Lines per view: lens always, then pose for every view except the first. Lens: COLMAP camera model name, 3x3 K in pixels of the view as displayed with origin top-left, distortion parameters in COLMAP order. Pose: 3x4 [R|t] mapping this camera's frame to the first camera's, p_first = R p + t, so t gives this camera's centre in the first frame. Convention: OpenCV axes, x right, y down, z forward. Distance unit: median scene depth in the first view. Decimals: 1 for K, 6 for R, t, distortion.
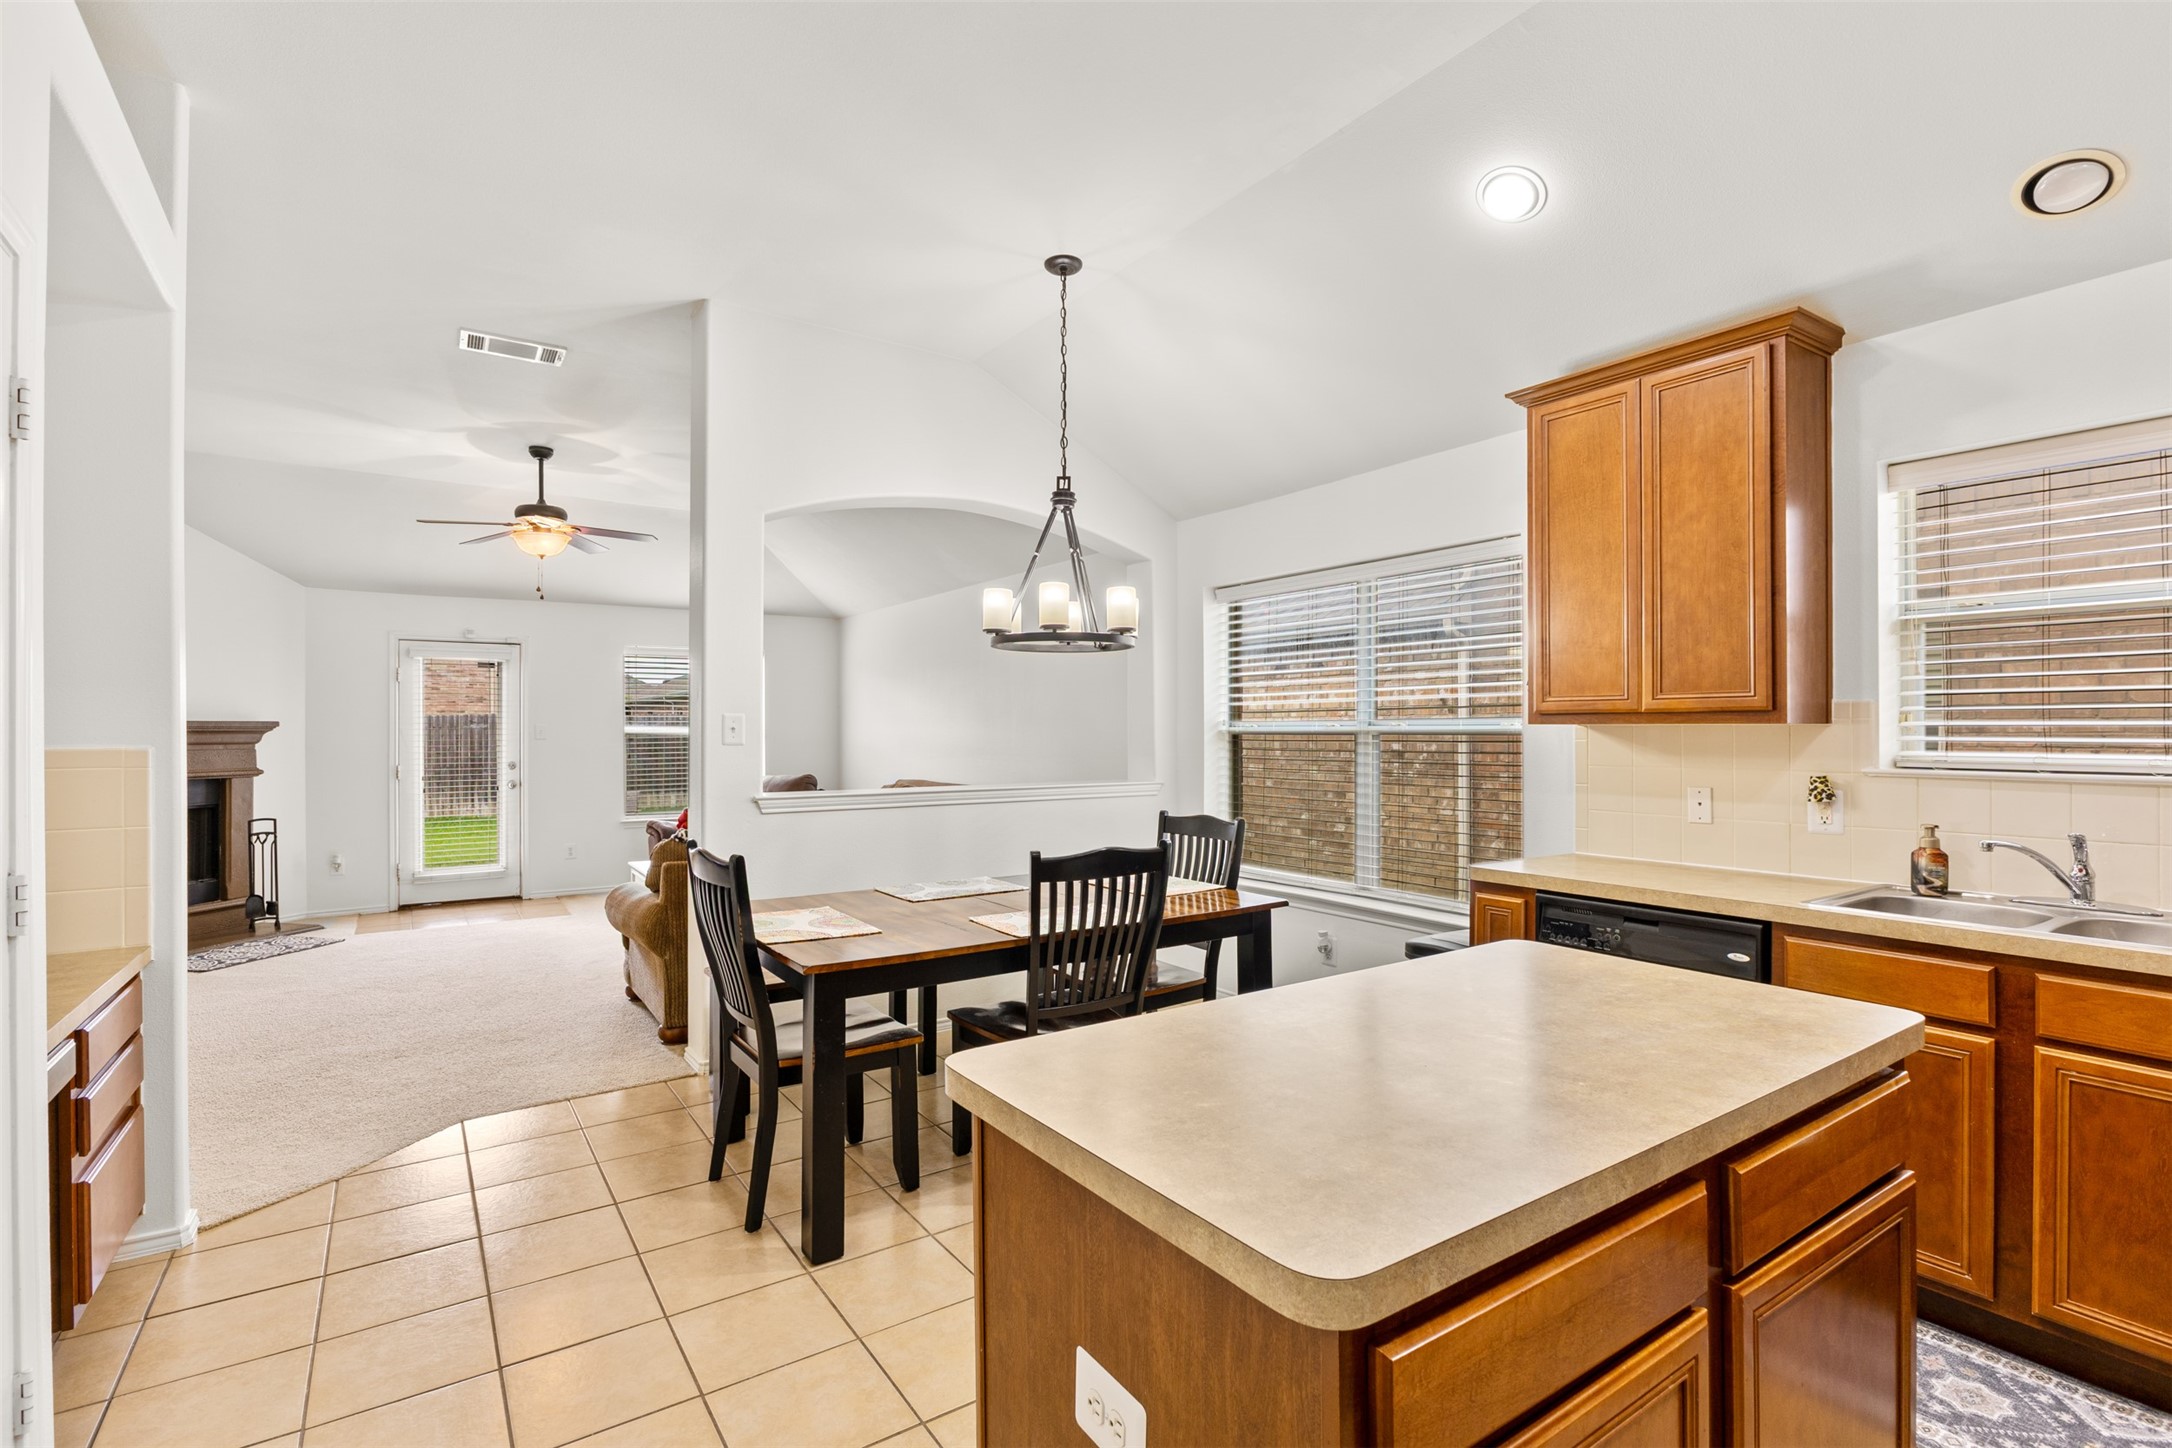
lens RADIAL K [[1016.8, 0, 1093.9], [0, 1016.8, 728.8], [0, 0, 1]] dist [-0.005485, 0.000930]
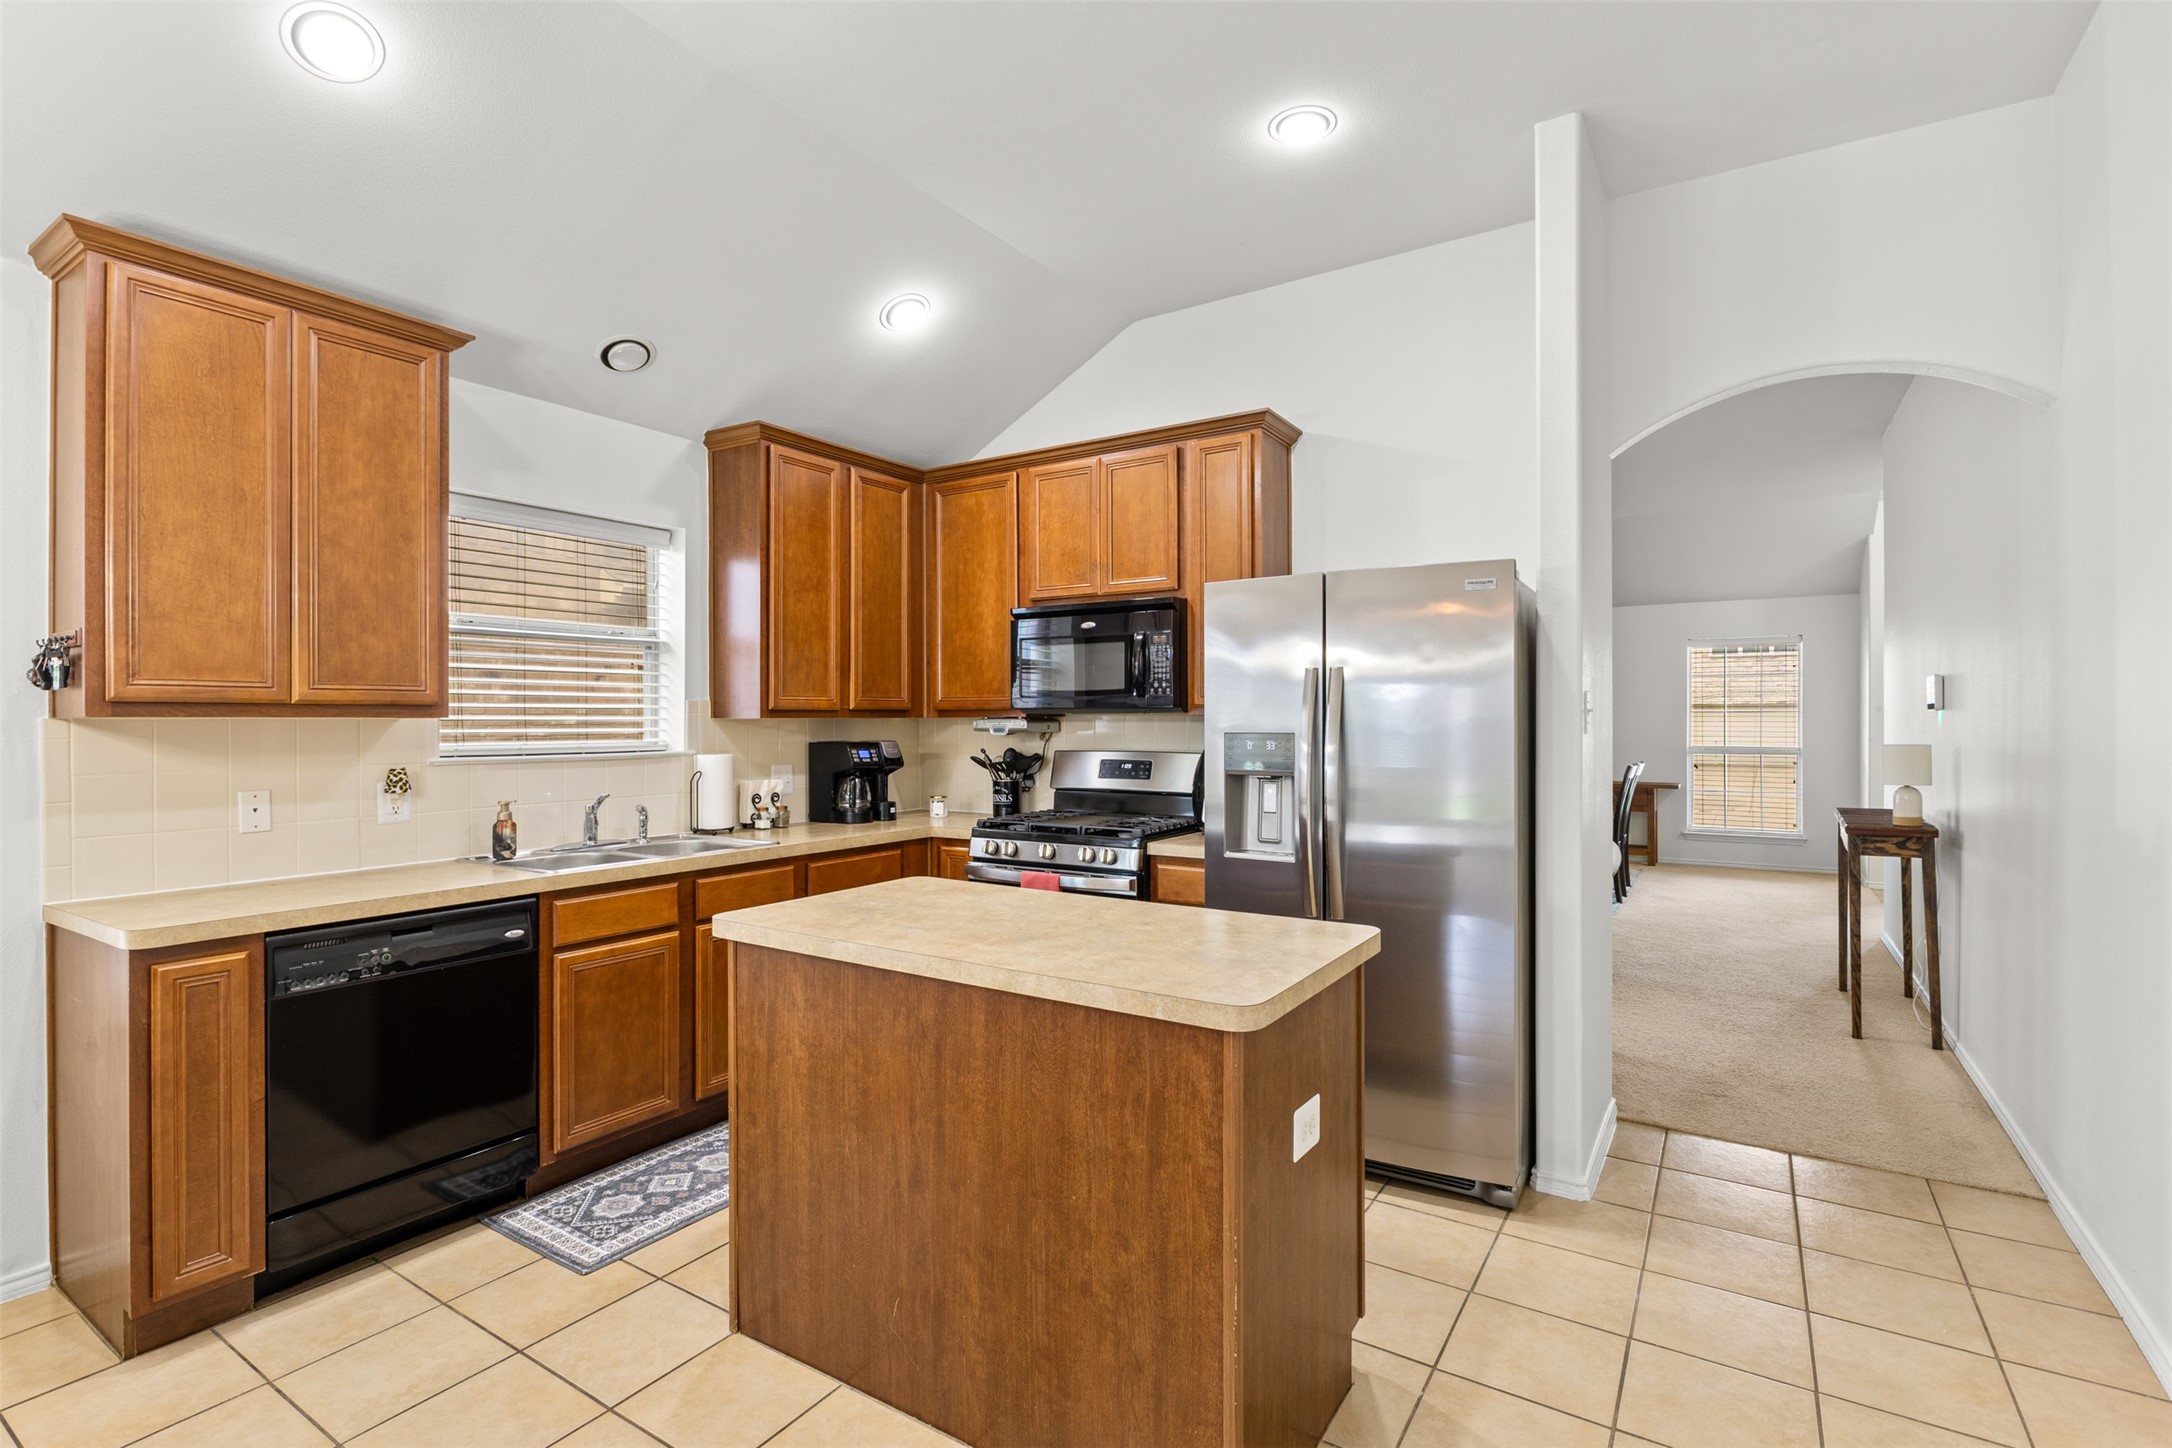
lens RADIAL K [[1009.7, 0, 1090.4], [0, 1009.7, 718.7], [0, 0, 1]] dist [-0.003276, -0.001799]
pose [[-0.385907, 0.004829, 0.922525, -0.355565], [0.003281, 0.999987, -0.003862, 0.001415], [-0.922532, 0.001536, -0.385918, 0.507657]]
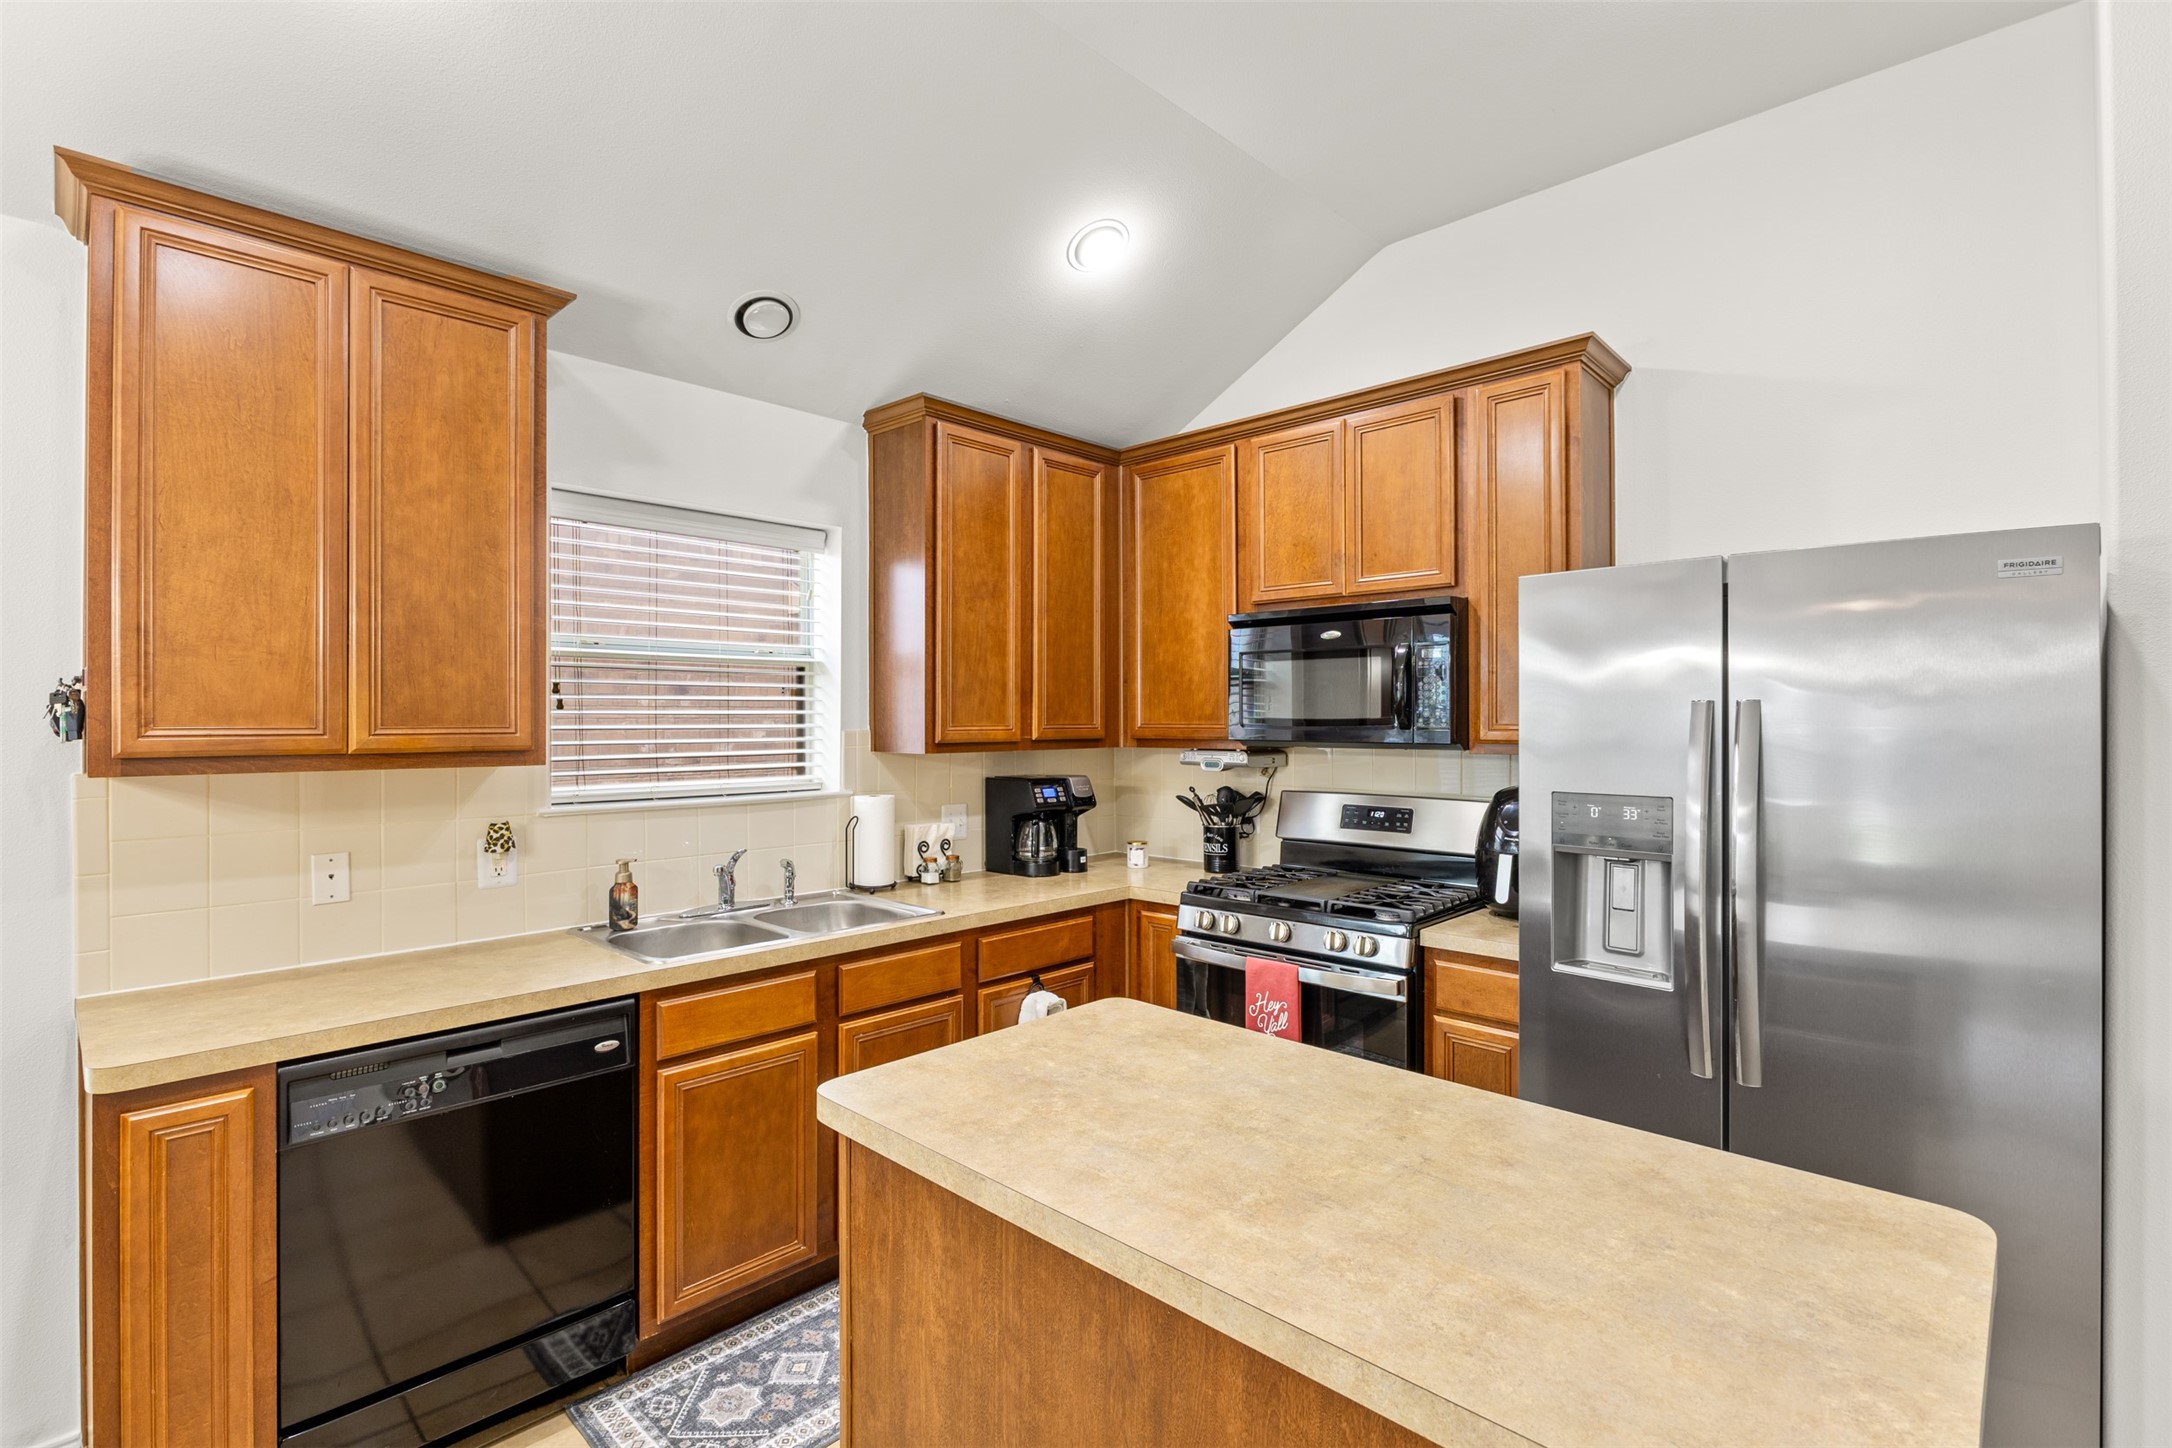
lens RADIAL K [[1004.3, 0, 1091.4], [0, 1004.3, 715.7], [0, 0, 1]] dist [-0.006547, -0.000222]
pose [[-0.207729, 0.007145, 0.978160, -0.160666], [0.001602, 0.999974, -0.006964, -0.026106], [-0.978185, 0.000121, -0.207736, 0.465857]]
